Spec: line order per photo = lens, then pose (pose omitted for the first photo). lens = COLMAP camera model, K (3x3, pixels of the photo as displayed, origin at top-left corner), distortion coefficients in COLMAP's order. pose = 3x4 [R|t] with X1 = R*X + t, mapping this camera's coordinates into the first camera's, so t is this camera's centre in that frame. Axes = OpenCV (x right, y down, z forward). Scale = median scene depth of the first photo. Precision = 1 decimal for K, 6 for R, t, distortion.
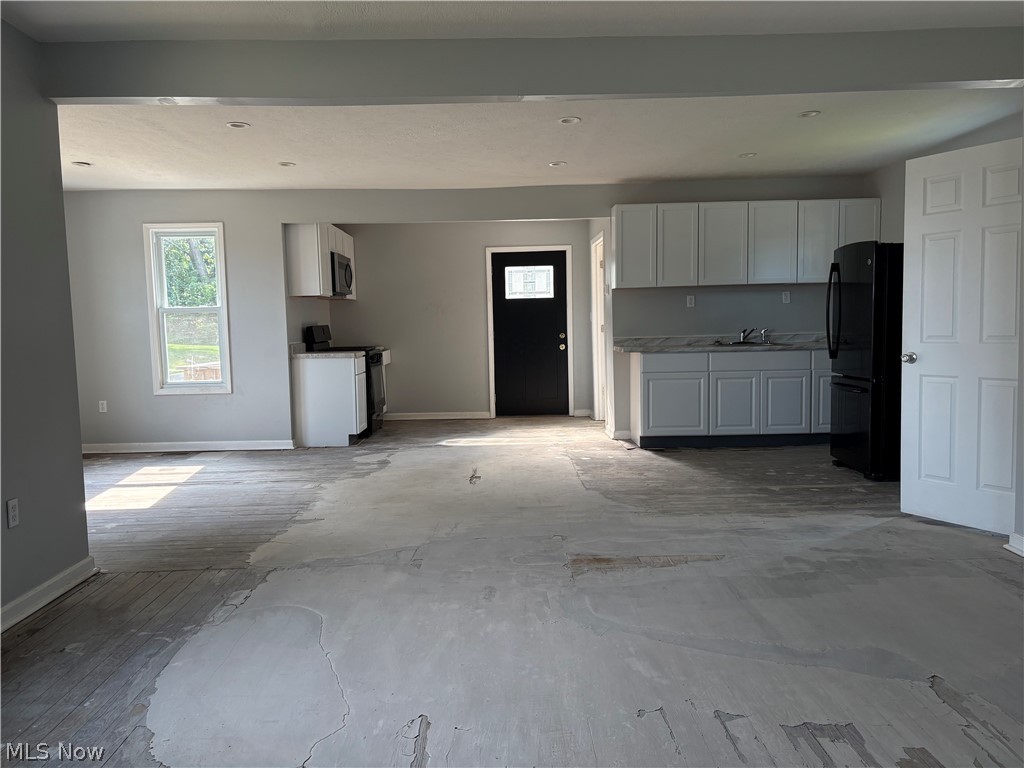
lens RADIAL K [[770.0, 0, 512.2], [0, 770.0, 384.1], [0, 0, 1]] dist [0.060878, -0.069160]
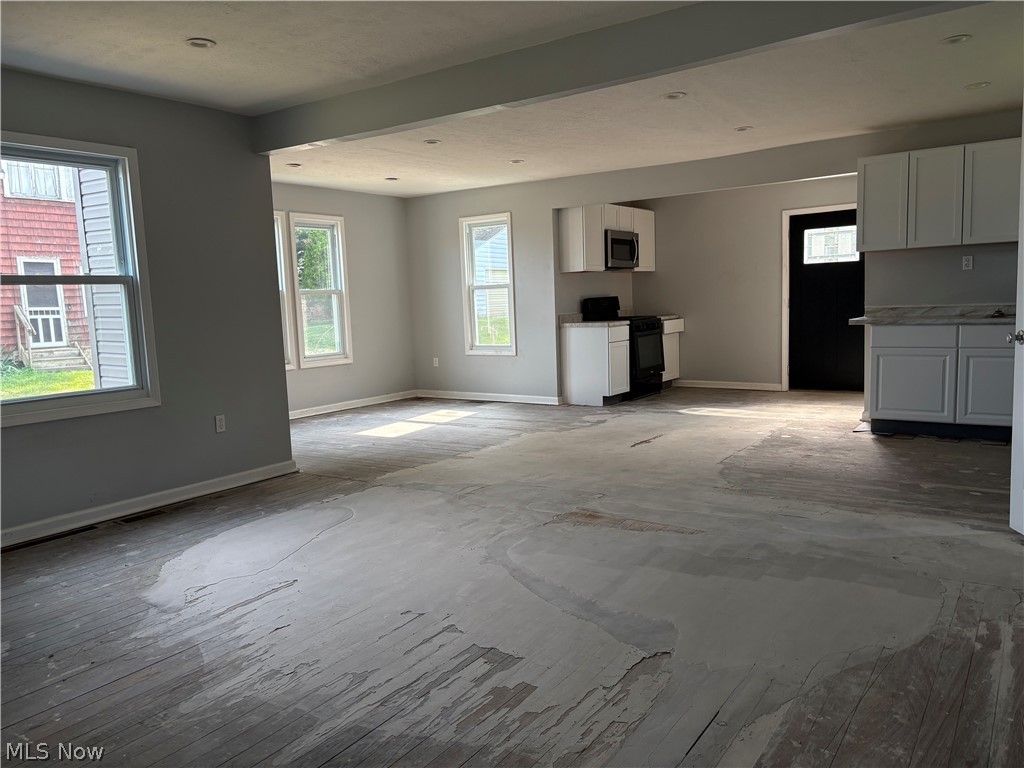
lens RADIAL K [[770.0, 0, 510.9], [0, 770.0, 388.6], [0, 0, 1]] dist [0.060878, -0.069160]
pose [[0.809958, 0.058955, -0.583517, 0.349633], [-0.029003, 0.997744, 0.060547, -0.008957], [0.585770, -0.032117, 0.809840, 0.027070]]
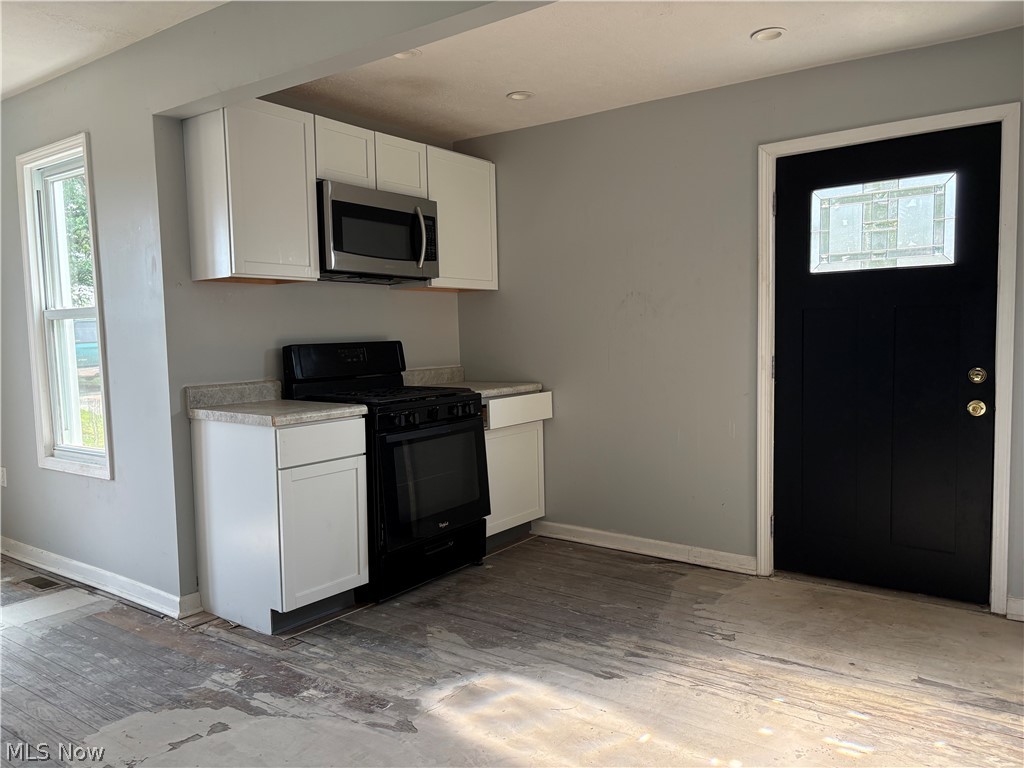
lens RADIAL K [[770.0, 0, 501.9], [0, 770.0, 390.1], [0, 0, 1]] dist [0.060878, -0.069160]
pose [[0.793140, 0.049602, -0.607016, 0.143554], [-0.046719, 0.998696, 0.020563, -0.071116], [0.607244, 0.012050, 0.794424, 0.793935]]
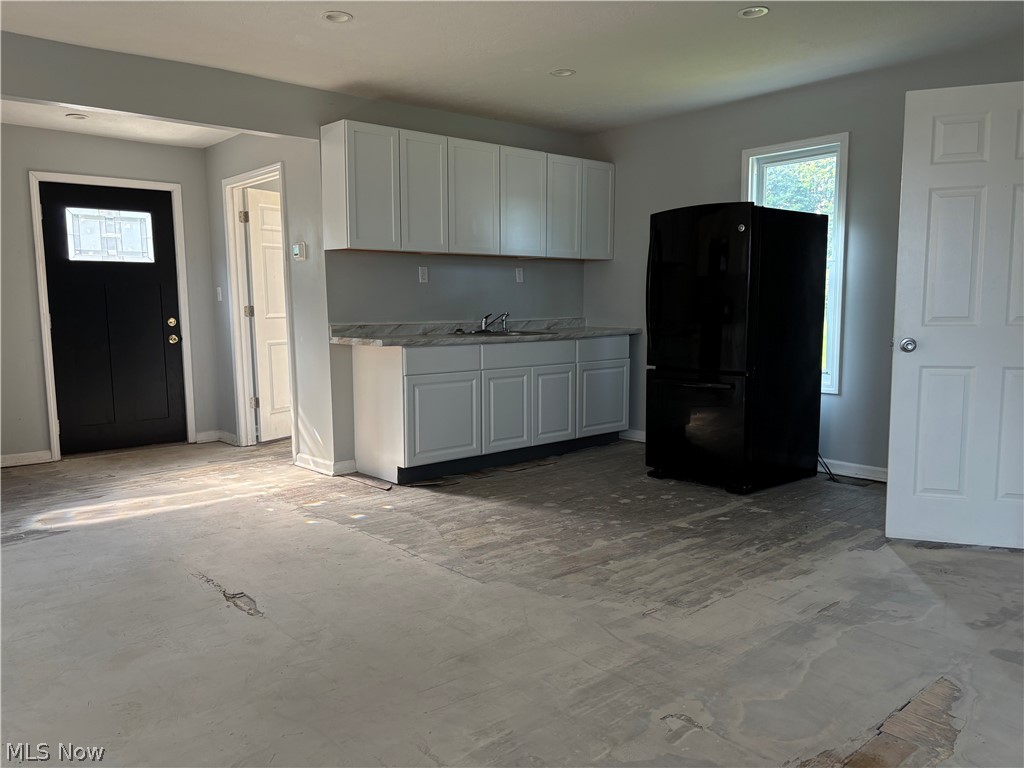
lens RADIAL K [[770.0, 0, 512.0], [0, 770.0, 392.7], [0, 0, 1]] dist [0.060878, -0.069160]
pose [[0.757621, -0.059851, 0.649945, -0.197710], [0.044543, 0.998206, 0.039998, -0.022065], [-0.651173, -0.001352, 0.758928, 0.412253]]
